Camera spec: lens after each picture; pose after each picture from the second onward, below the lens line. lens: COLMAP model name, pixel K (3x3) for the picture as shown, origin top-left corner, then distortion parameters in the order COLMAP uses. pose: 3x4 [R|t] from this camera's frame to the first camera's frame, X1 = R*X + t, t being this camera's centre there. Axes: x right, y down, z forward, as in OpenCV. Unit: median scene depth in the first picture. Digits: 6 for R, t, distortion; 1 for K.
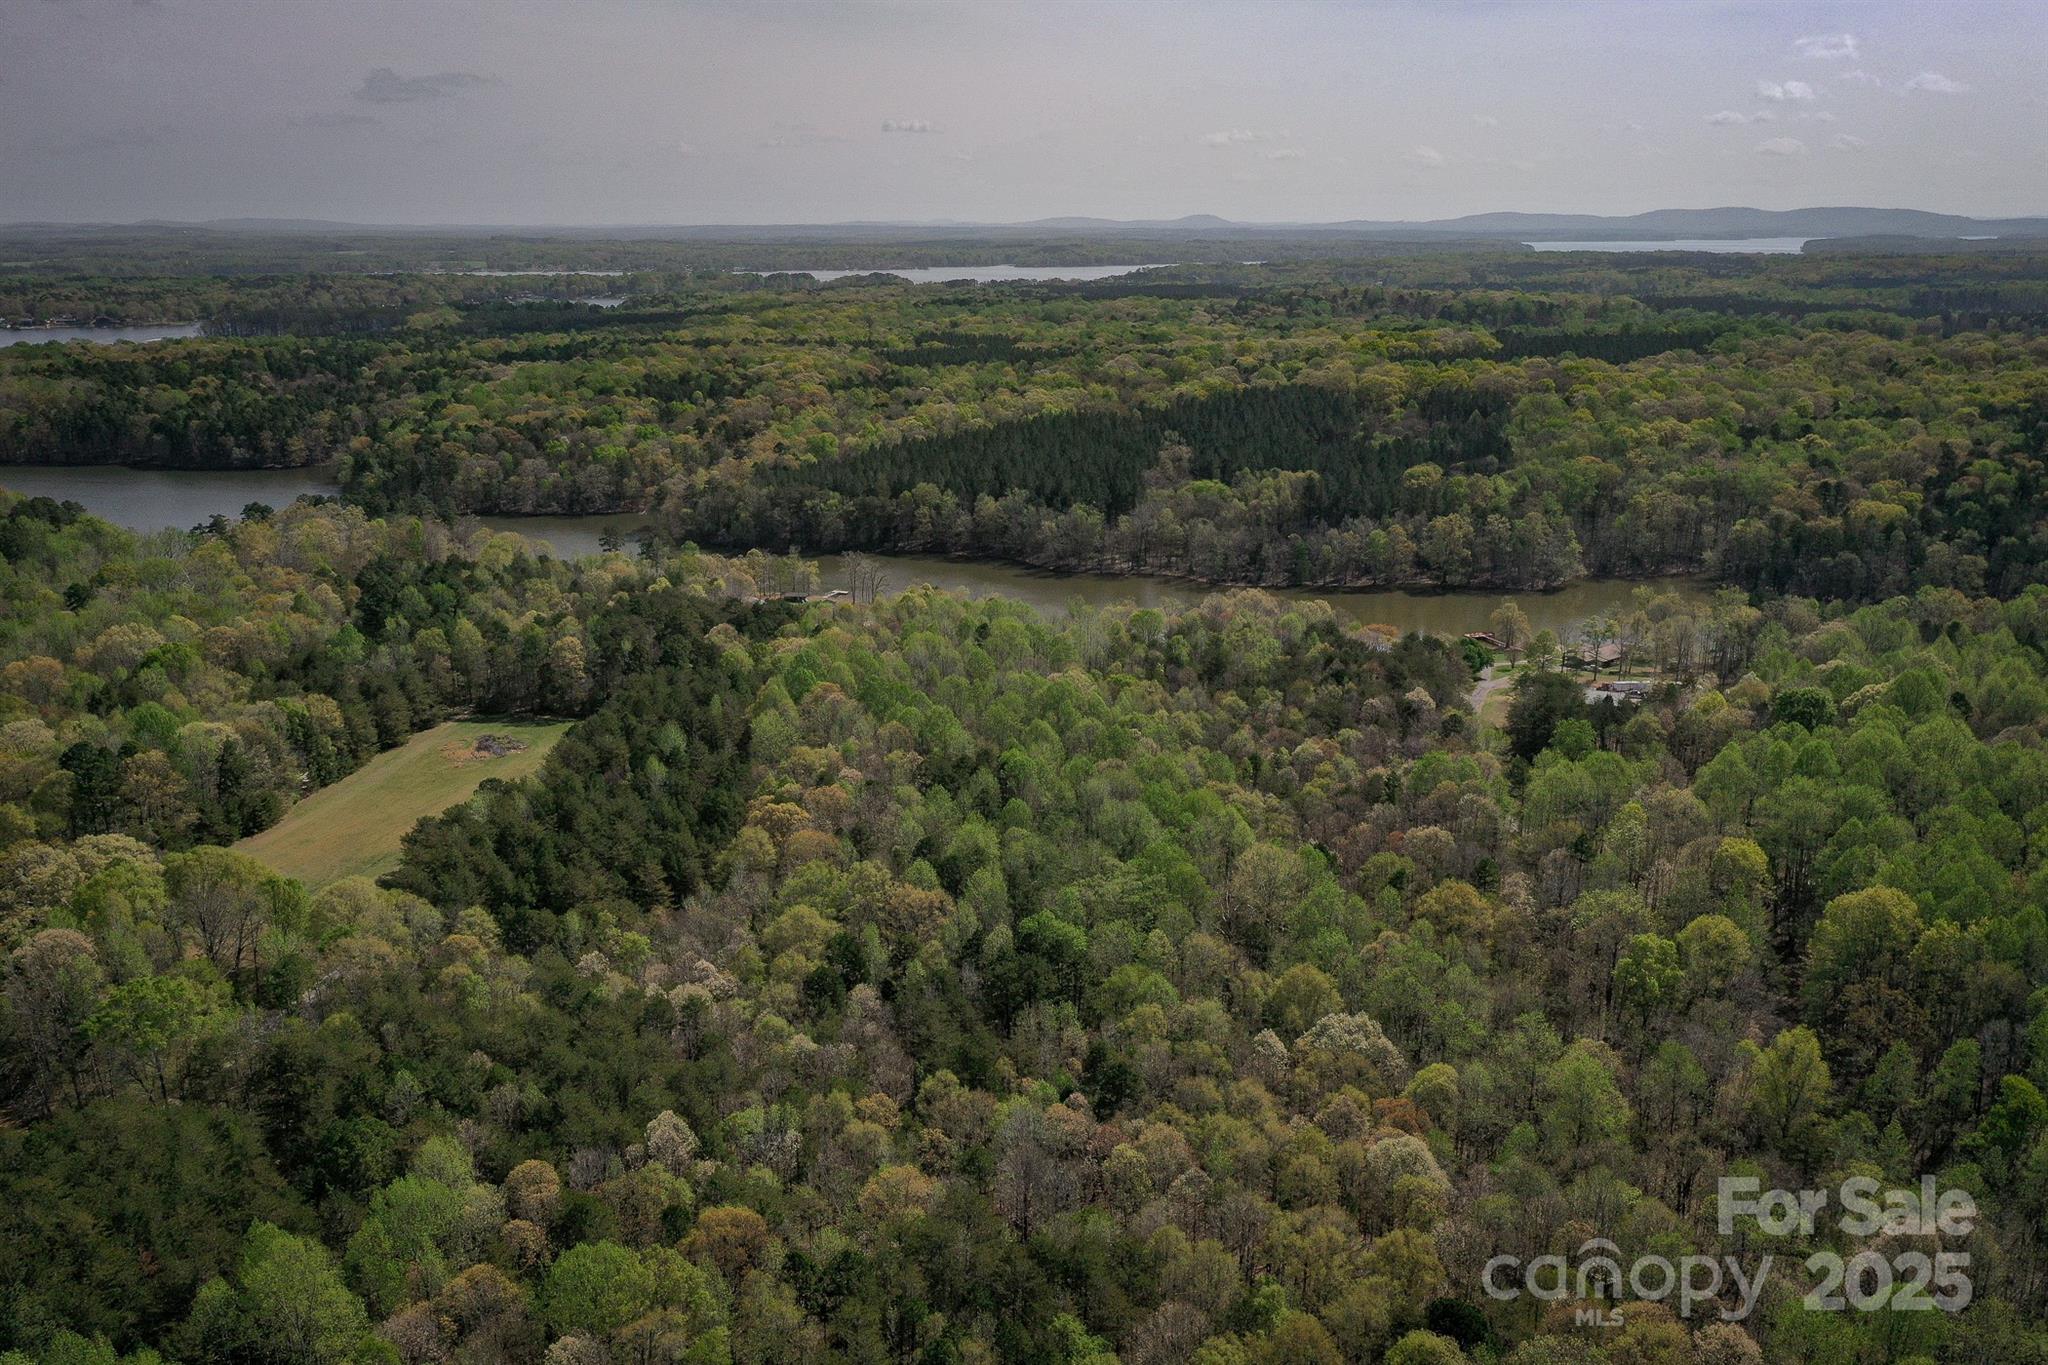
lens RADIAL K [[1583.3, 0, 1026.2], [0, 1583.3, 678.9], [0, 0, 1]] dist [-0.001663, 0.004357]
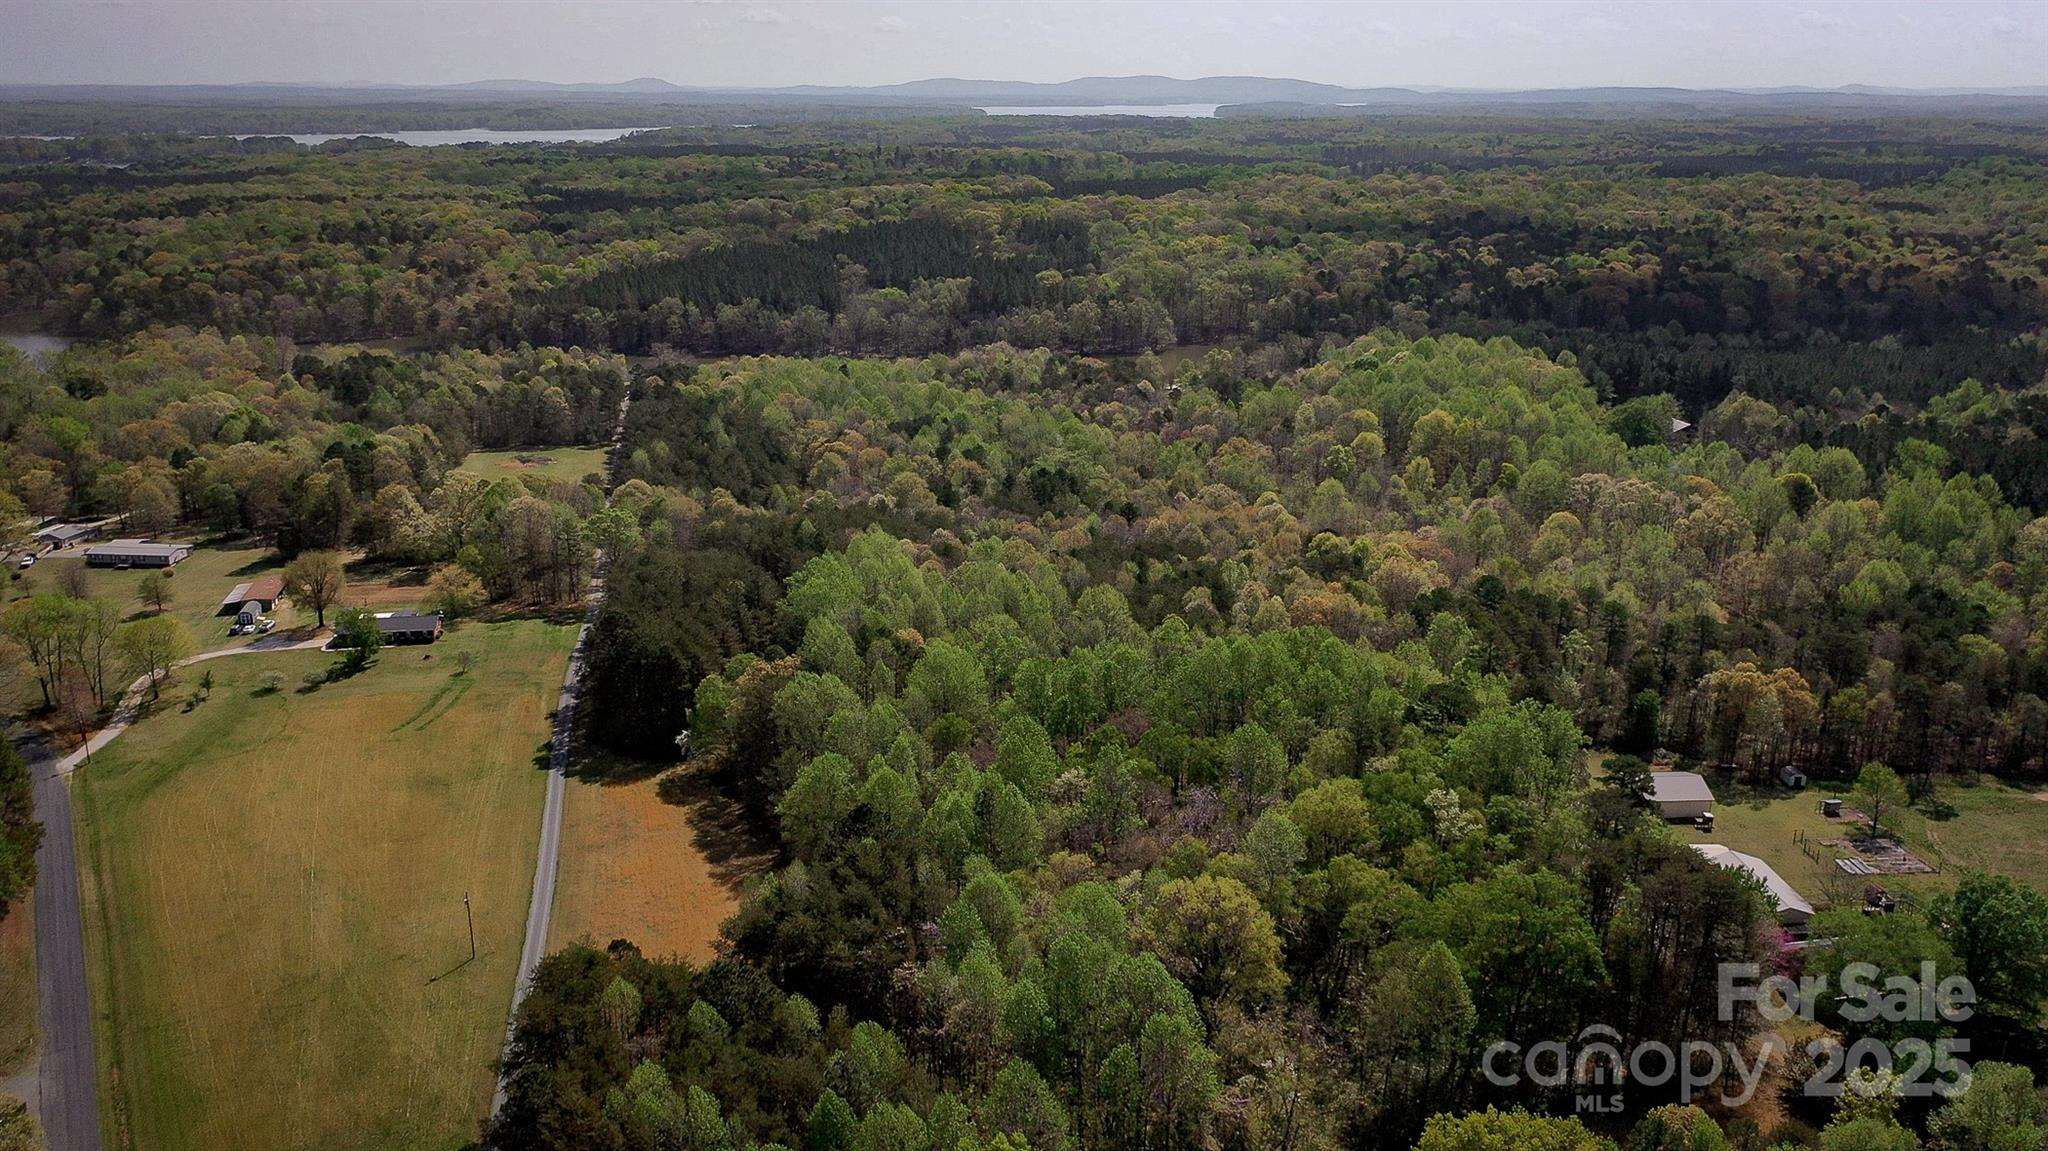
lens RADIAL K [[1609.8, 0, 1012.1], [0, 1609.8, 571.4], [0, 0, 1]] dist [-0.003972, 0.003999]
pose [[0.946335, -0.087154, 0.311214, -0.185448], [0.083485, 0.996192, 0.025120, 0.067550], [-0.312218, 0.002209, 0.950008, -0.231924]]
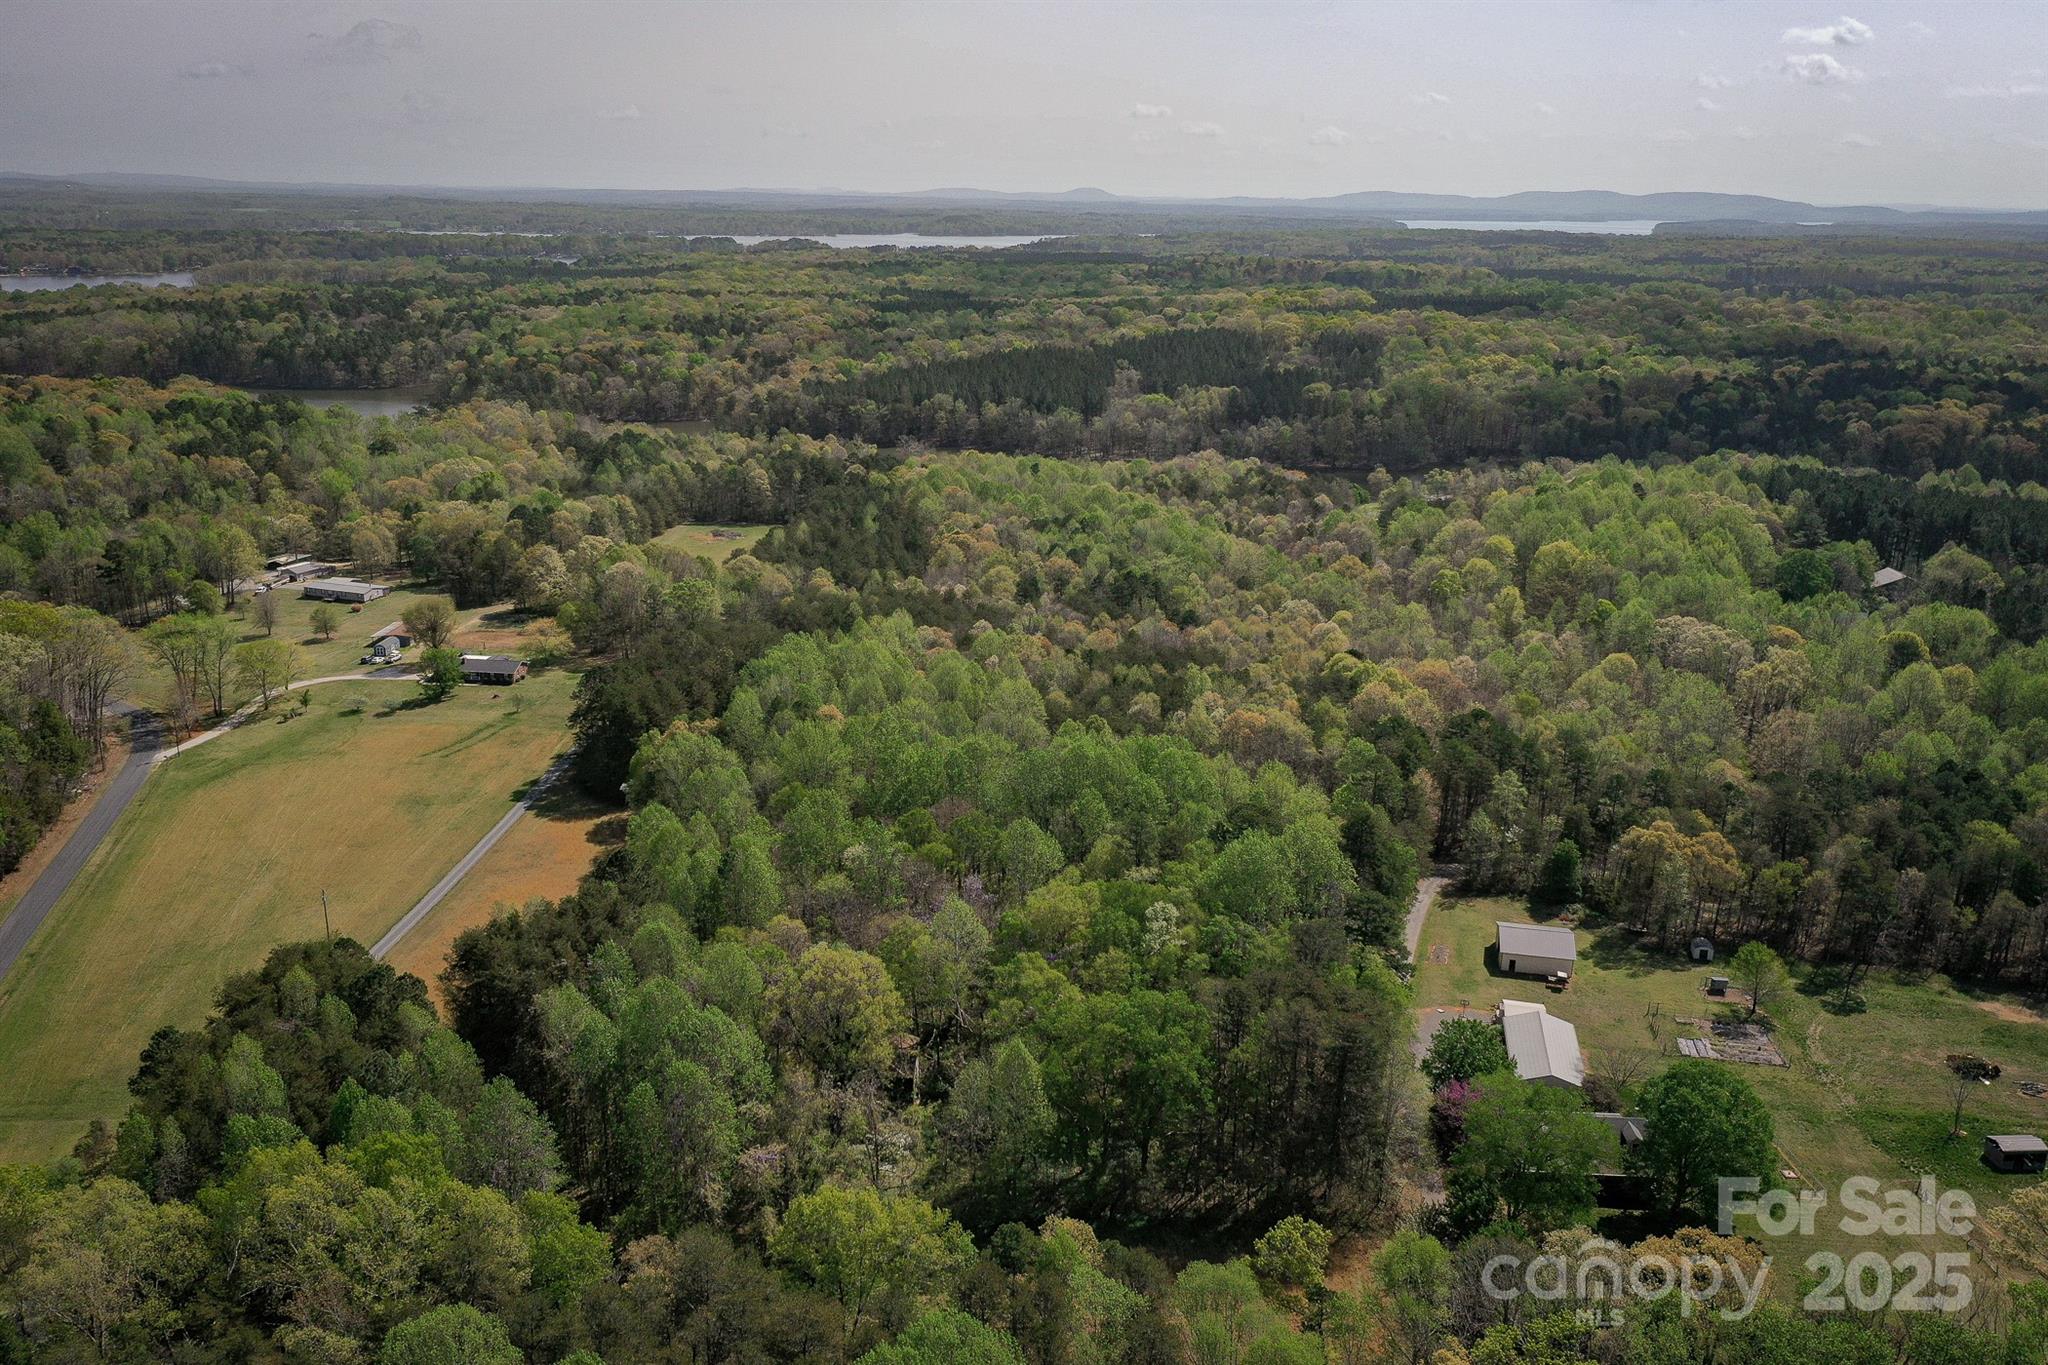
lens RADIAL K [[1583.3, 0, 1020.8], [0, 1583.3, 680.1], [0, 0, 1]] dist [-0.001663, 0.004357]
pose [[0.997500, -0.003318, 0.070586, -0.076653], [0.002083, 0.999844, 0.017565, 0.075206], [-0.070633, -0.017374, 0.997351, -0.259426]]
